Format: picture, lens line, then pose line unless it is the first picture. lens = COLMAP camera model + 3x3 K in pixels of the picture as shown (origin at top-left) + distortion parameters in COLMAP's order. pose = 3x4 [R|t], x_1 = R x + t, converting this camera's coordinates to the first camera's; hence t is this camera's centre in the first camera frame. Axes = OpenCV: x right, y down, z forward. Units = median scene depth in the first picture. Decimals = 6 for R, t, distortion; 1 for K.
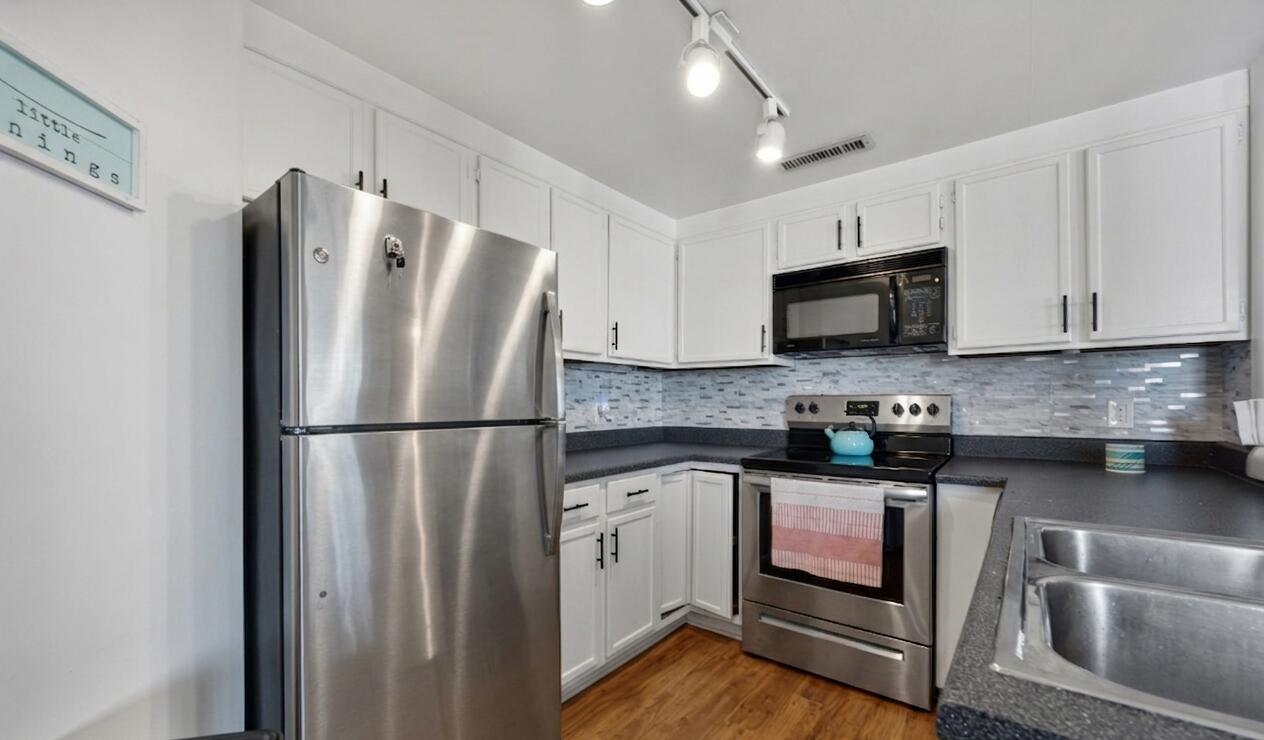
lens RADIAL K [[502.7, 0, 640.4], [0, 502.7, 404.0], [0, 0, 1]] dist [-0.000258, -0.000114]
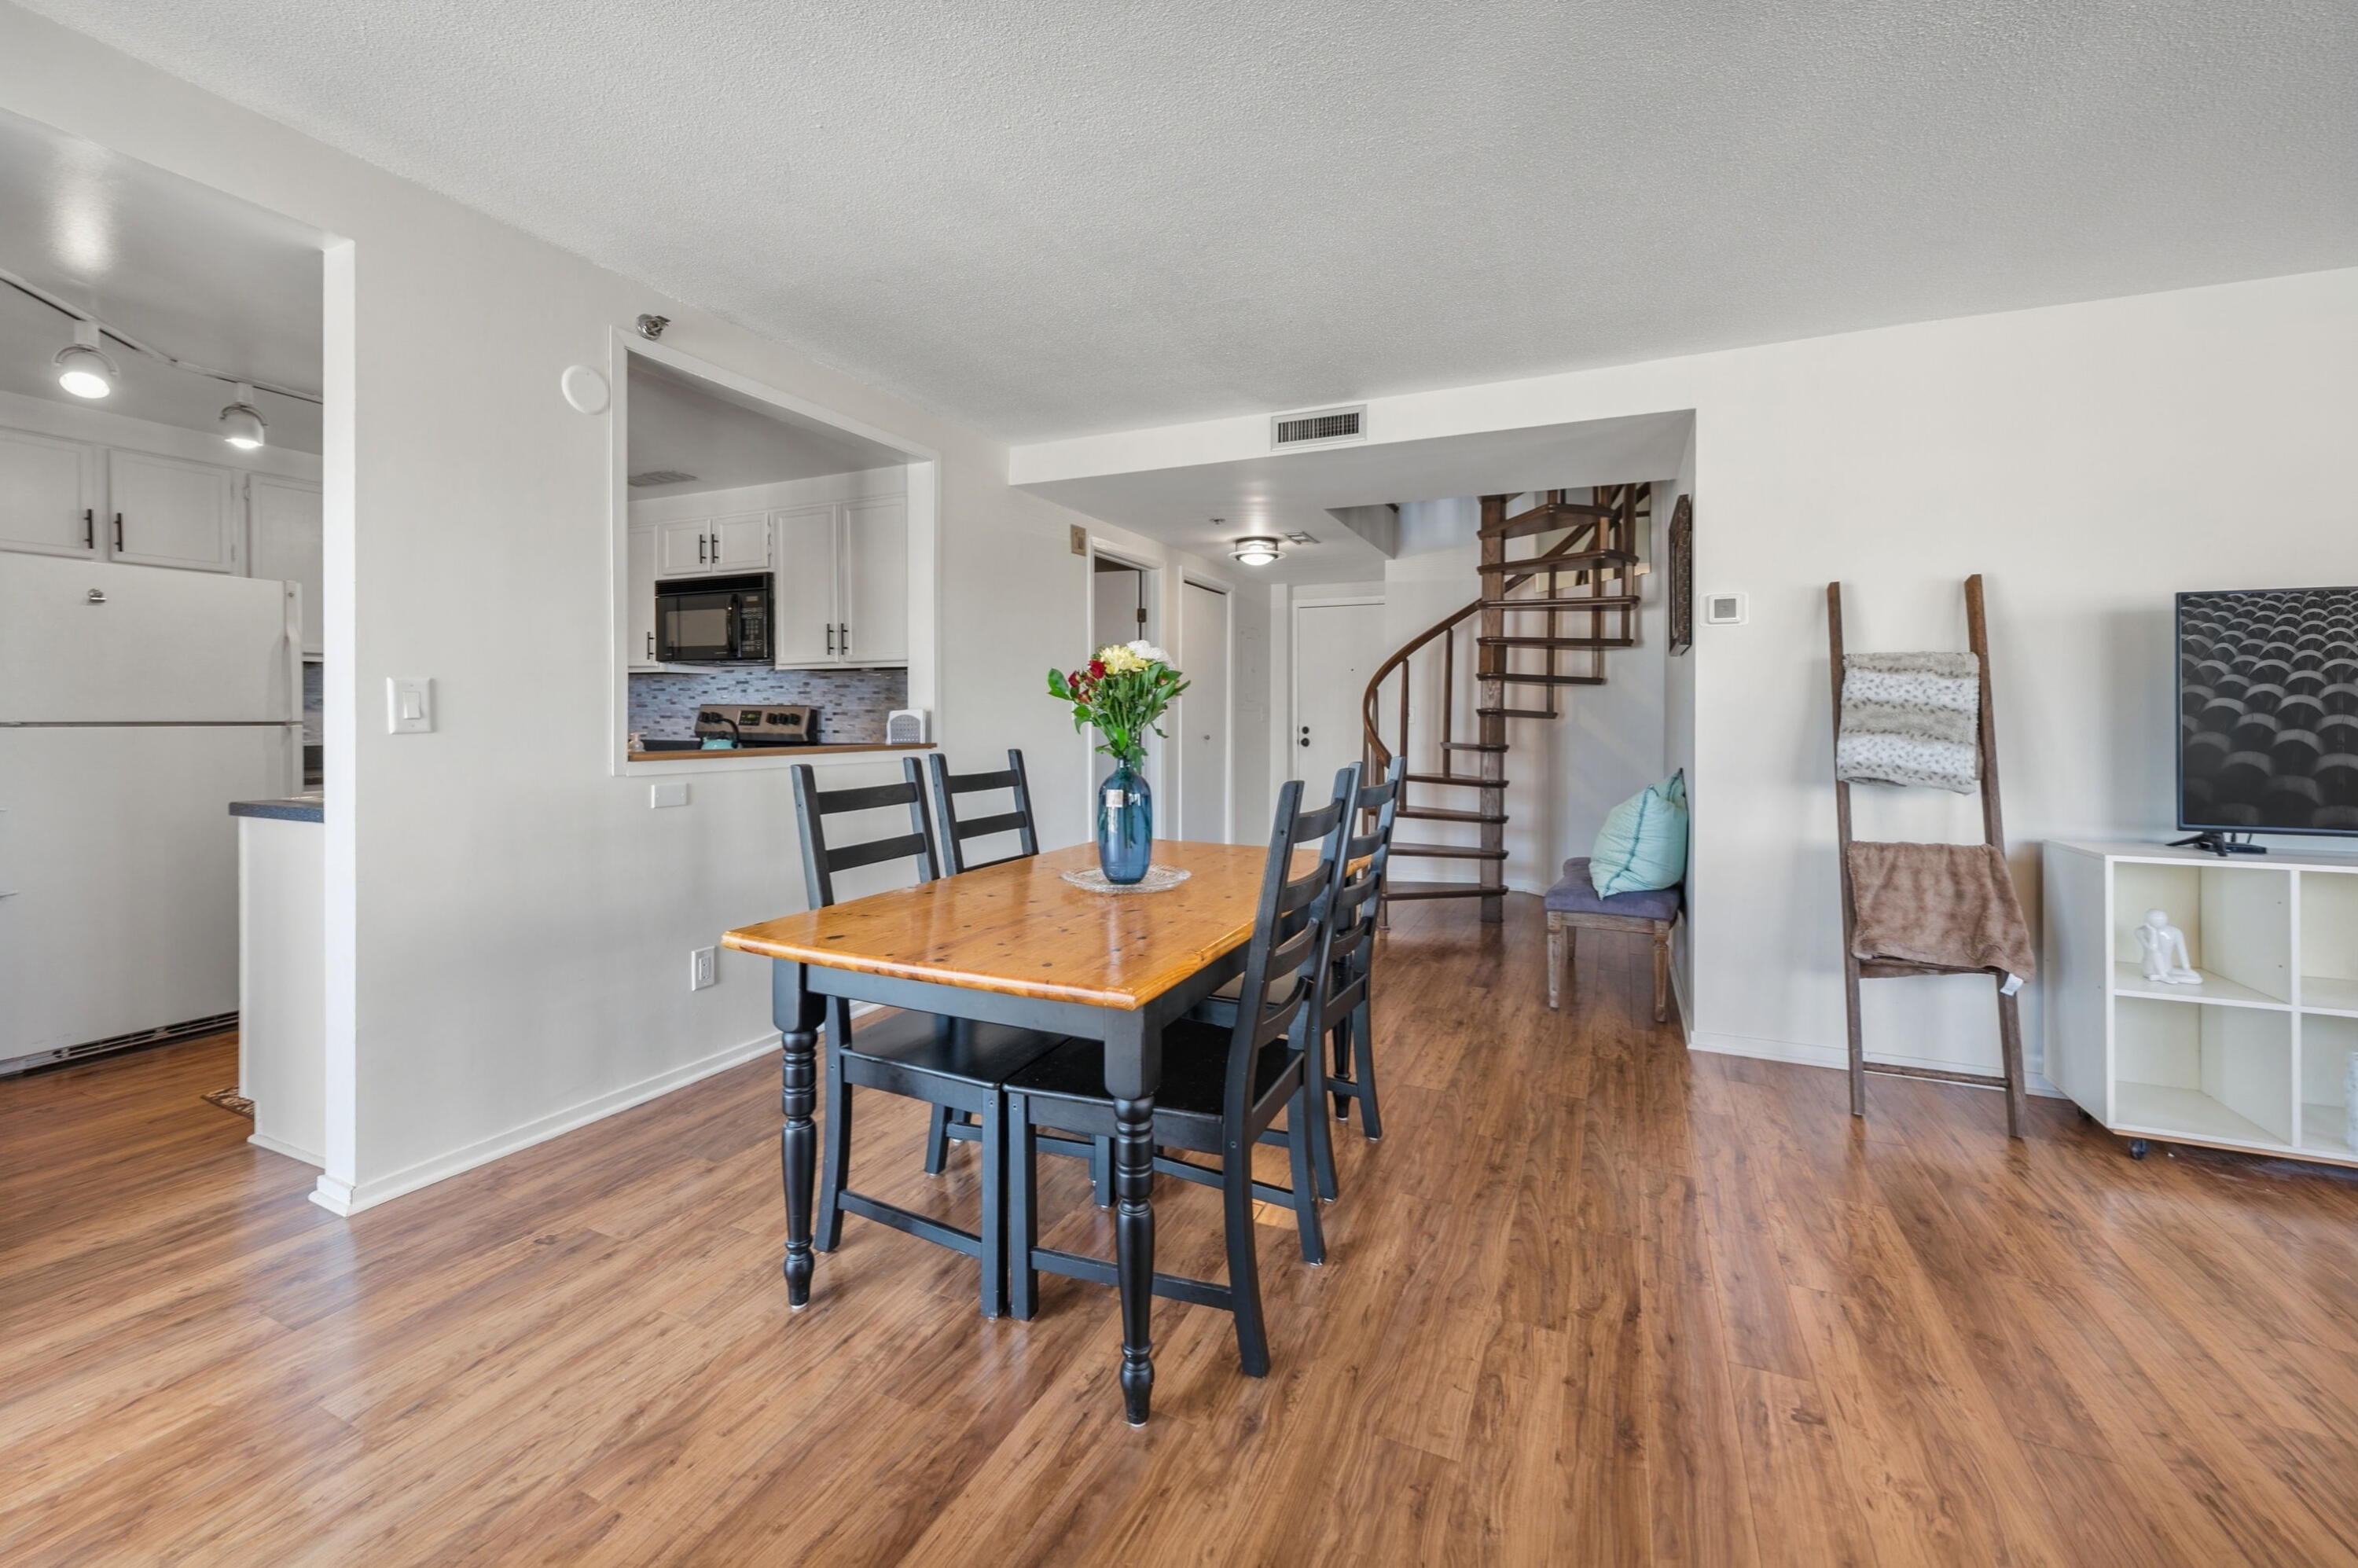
lens RADIAL K [[931.7, 0, 1187.1], [0, 931.7, 723.4], [0, 0, 1]] dist [0.000682, 0.000034]
pose [[0.972038, 0.006113, 0.234743, 0.959739], [-0.006943, 0.999972, 0.002708, 0.009660], [-0.234720, -0.004262, 0.972054, -1.147659]]
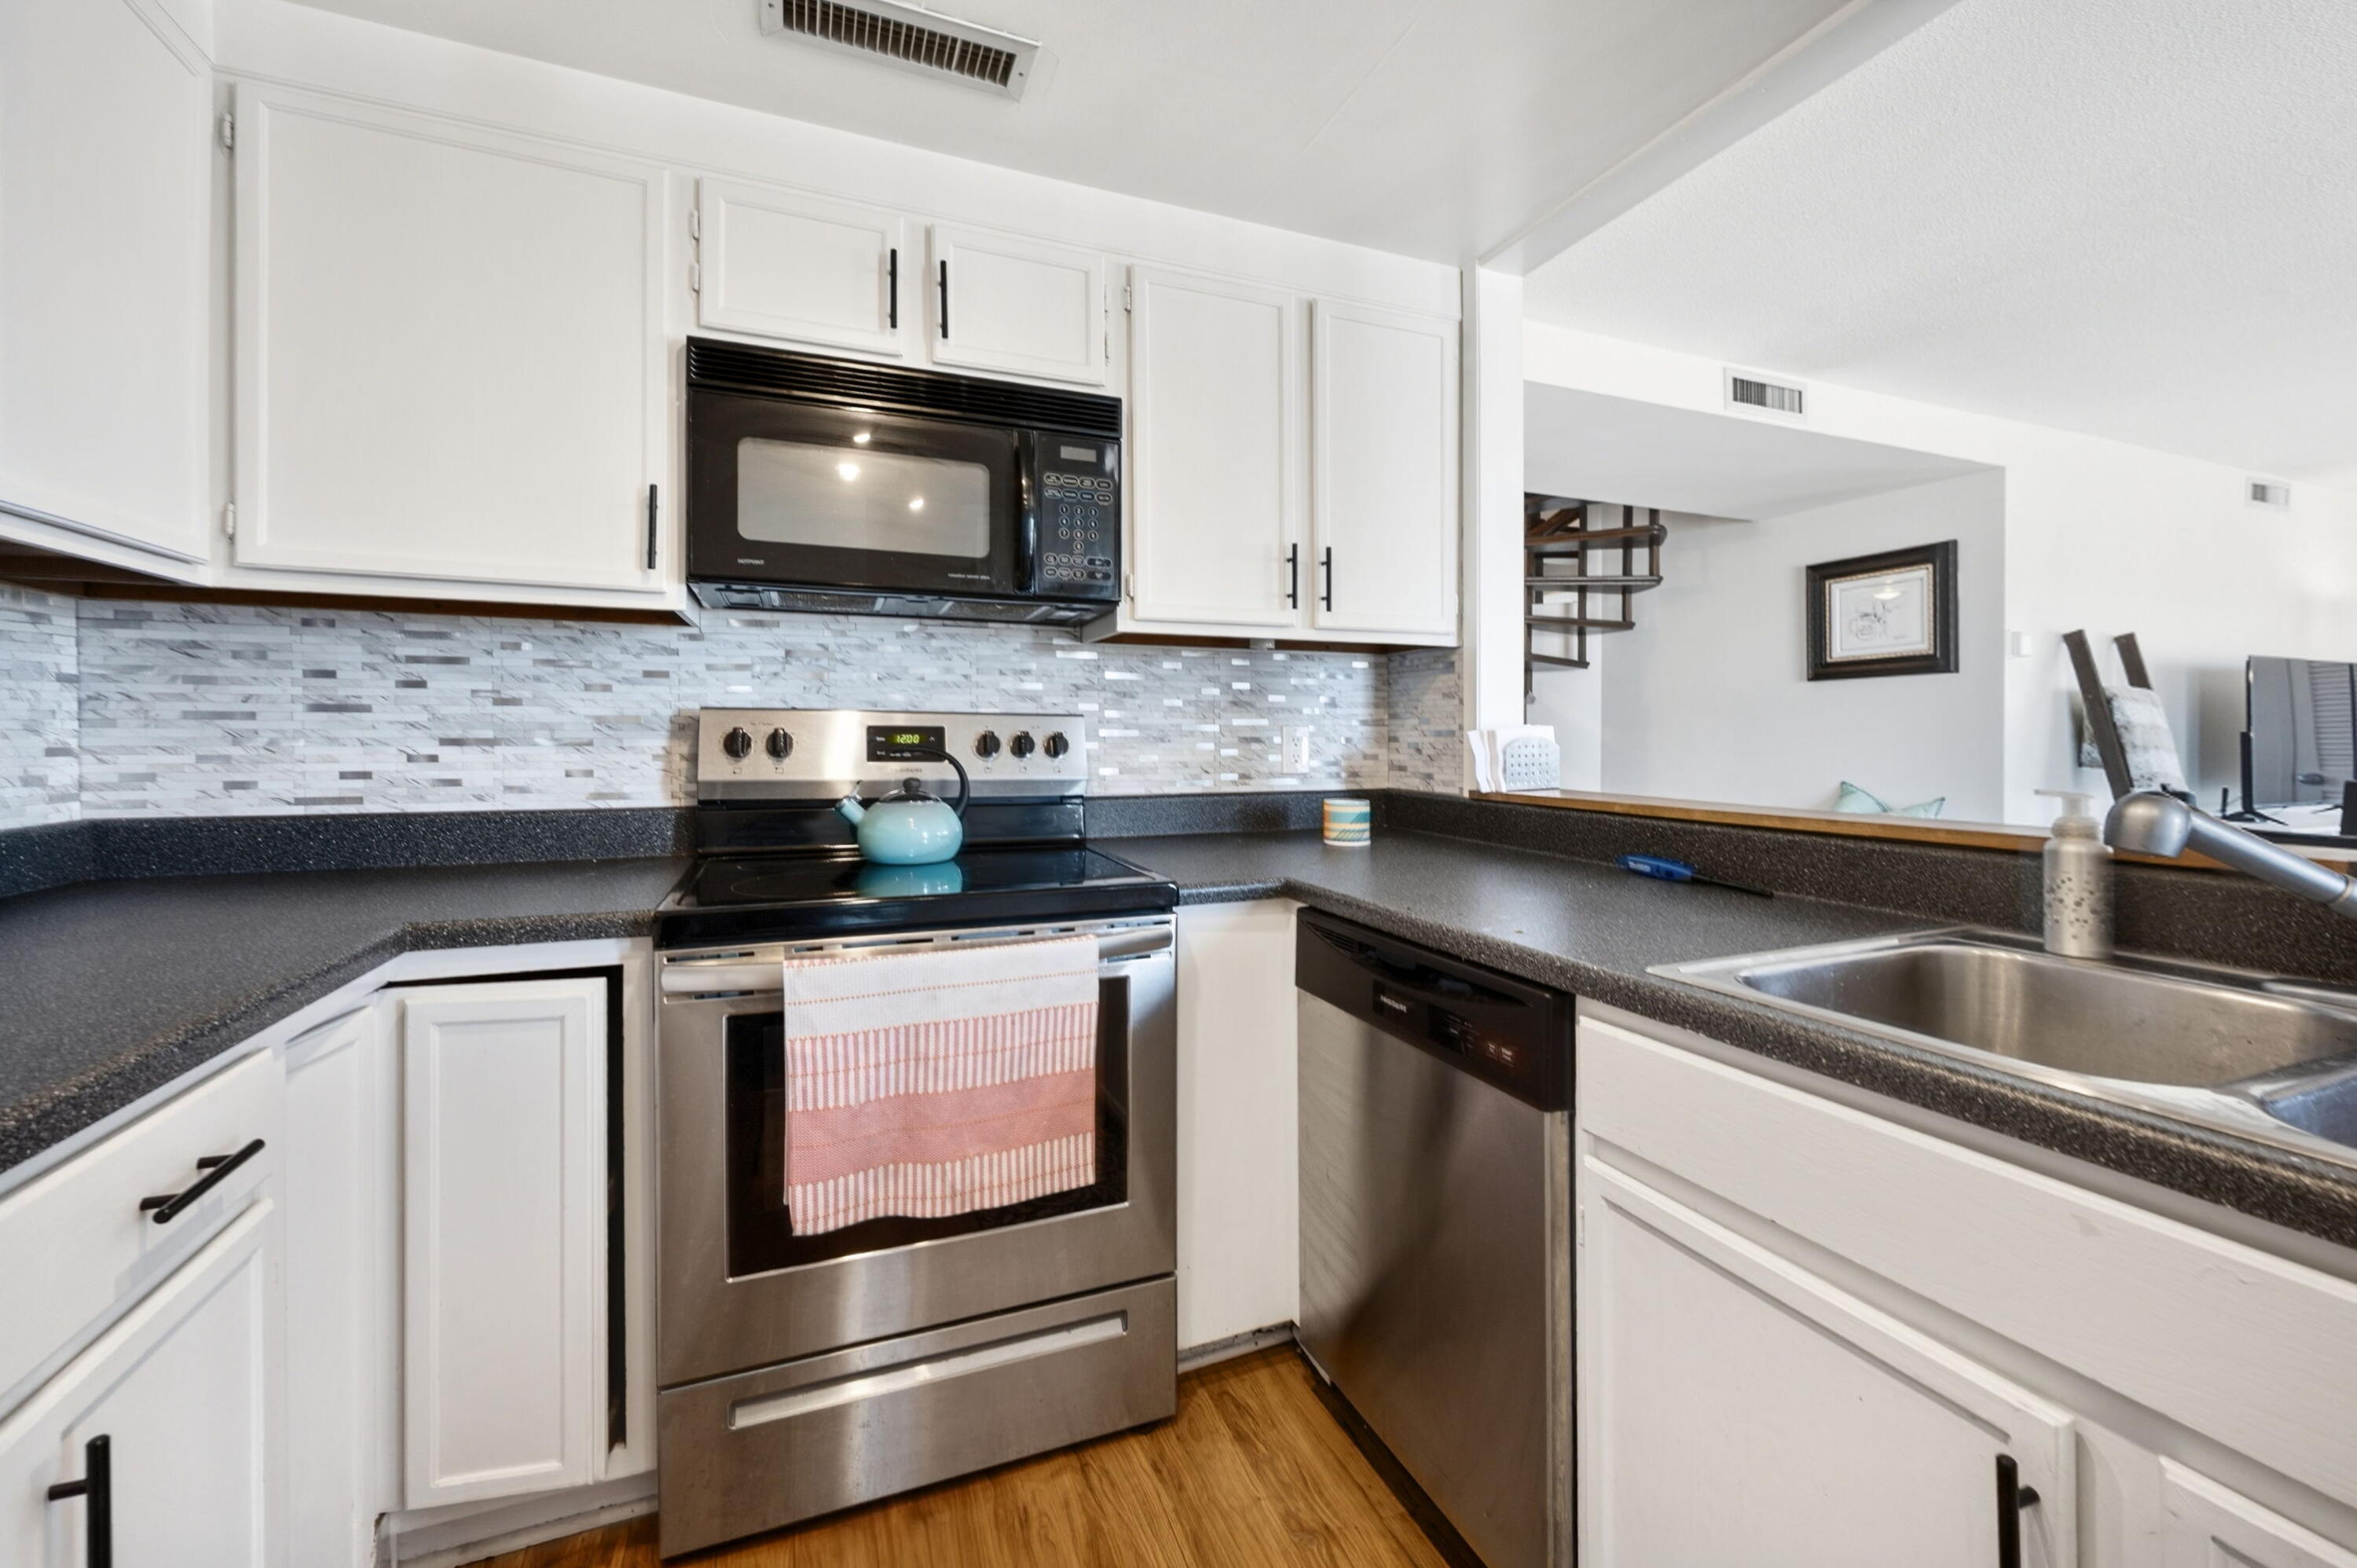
lens RADIAL K [[953.1, 0, 1184.0], [0, 953.1, 748.2], [0, 0, 1]] dist [-0.000132, -0.000244]
pose [[0.507837, -0.008592, 0.861410, -0.124401], [-0.003261, 0.999924, 0.011895, 0.002423], [-0.861447, -0.008850, 0.507770, 0.462732]]
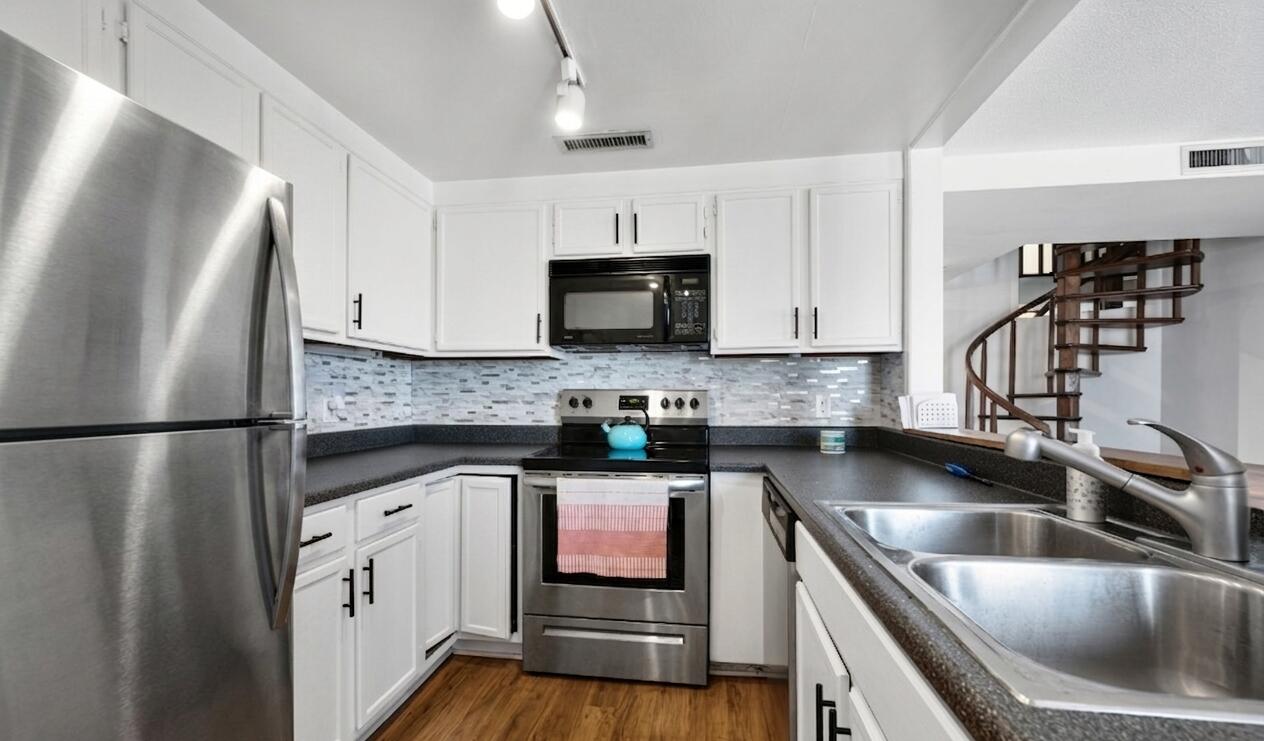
lens RADIAL K [[500.2, 0, 633.4], [0, 500.2, 402.3], [0, 0, 1]] dist [-0.001367, -0.000294]
pose [[0.873381, -0.002494, 0.487031, -0.061955], [-0.000453, 0.999982, 0.005932, 0.001787], [-0.487037, -0.005401, 0.873365, 0.123278]]
